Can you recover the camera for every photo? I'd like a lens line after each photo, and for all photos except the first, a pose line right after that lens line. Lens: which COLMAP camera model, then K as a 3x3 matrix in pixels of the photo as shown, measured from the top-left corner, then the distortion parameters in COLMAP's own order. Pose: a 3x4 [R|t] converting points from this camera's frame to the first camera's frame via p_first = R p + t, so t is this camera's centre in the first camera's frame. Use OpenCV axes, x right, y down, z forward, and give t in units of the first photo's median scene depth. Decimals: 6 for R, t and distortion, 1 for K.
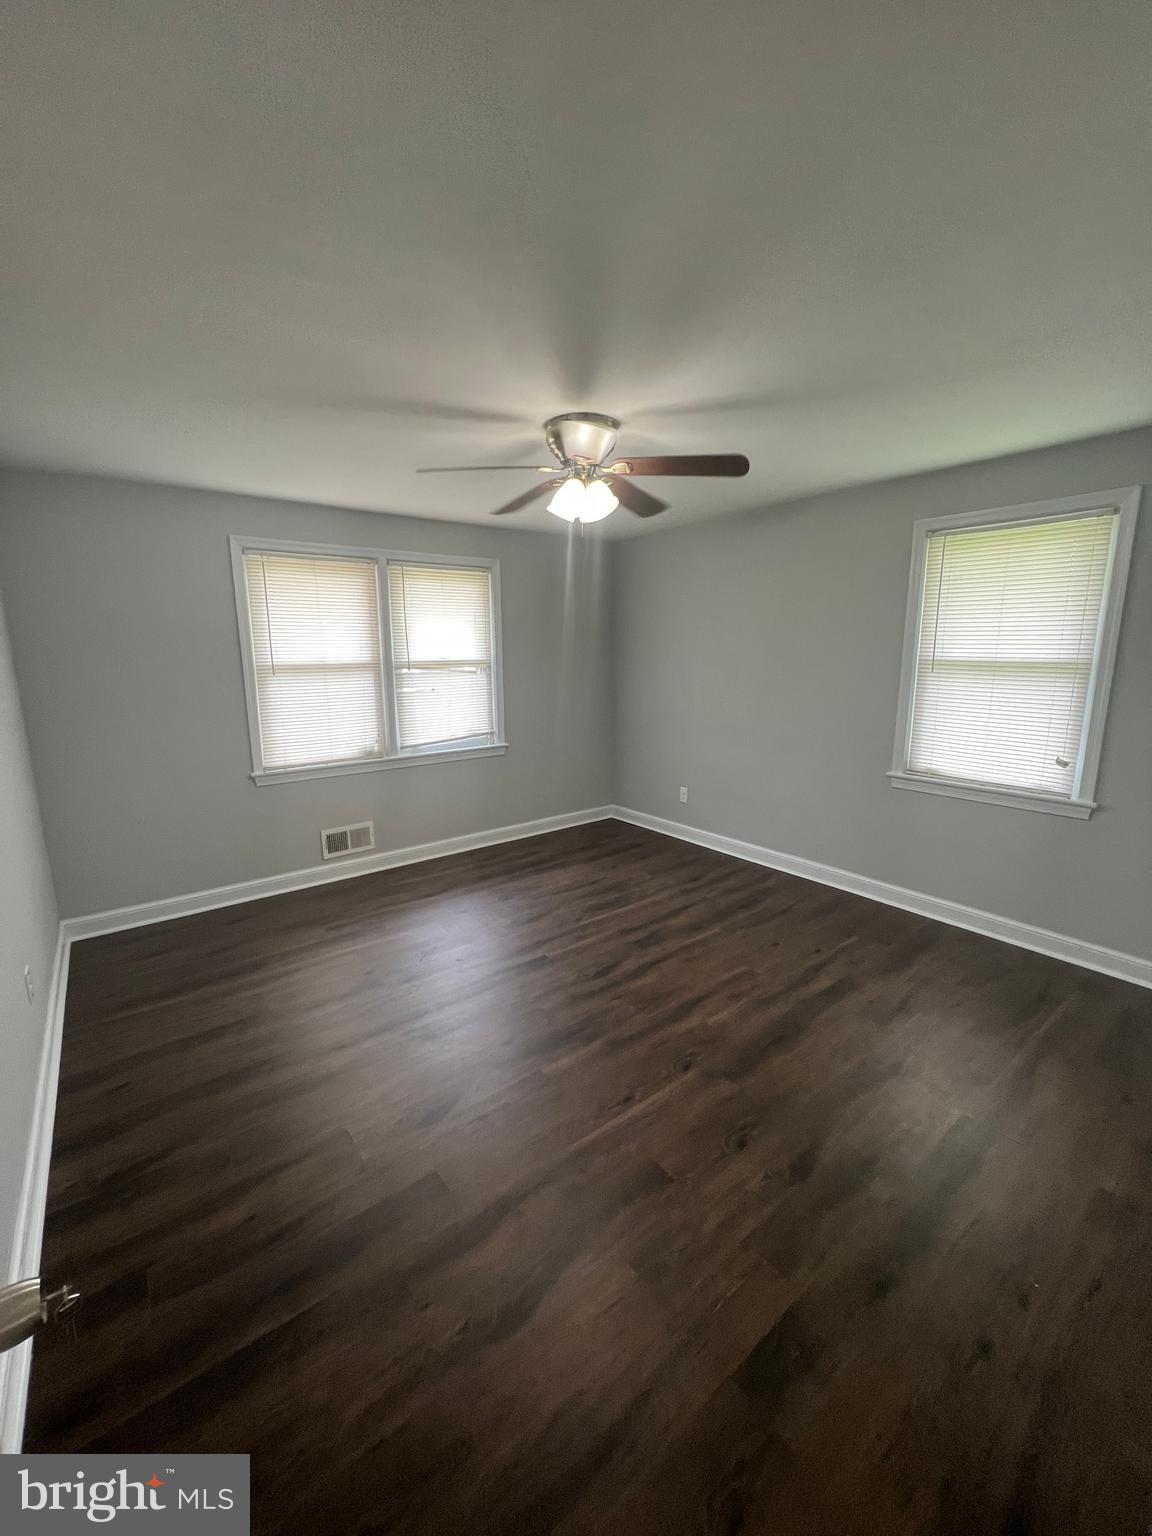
lens RADIAL K [[612.4, 0, 572.7], [0, 612.4, 755.8], [0, 0, 1]] dist [-0.000585, 0.000358]
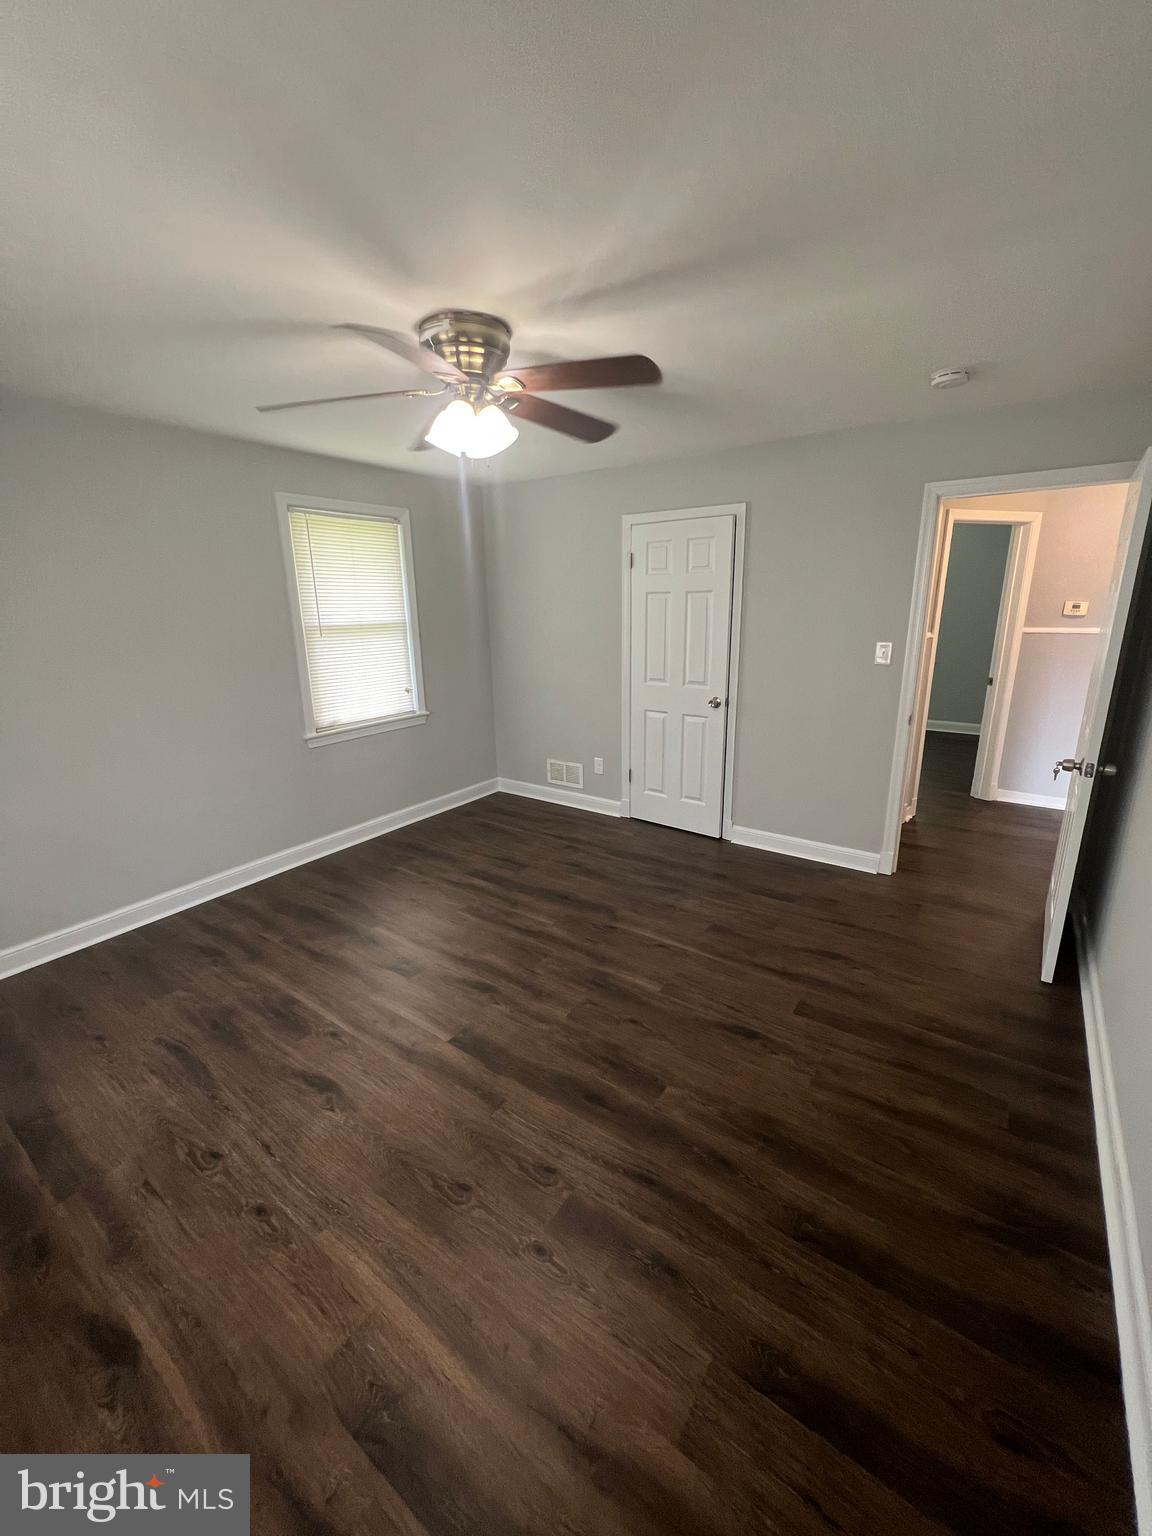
lens RADIAL K [[612.4, 0, 578.6], [0, 612.4, 764.0], [0, 0, 1]] dist [-0.000585, 0.000358]
pose [[-0.287740, -0.241307, 0.926810, -0.740679], [0.187778, 0.934738, 0.301669, -0.193257], [-0.939119, 0.260837, -0.223649, 0.987758]]
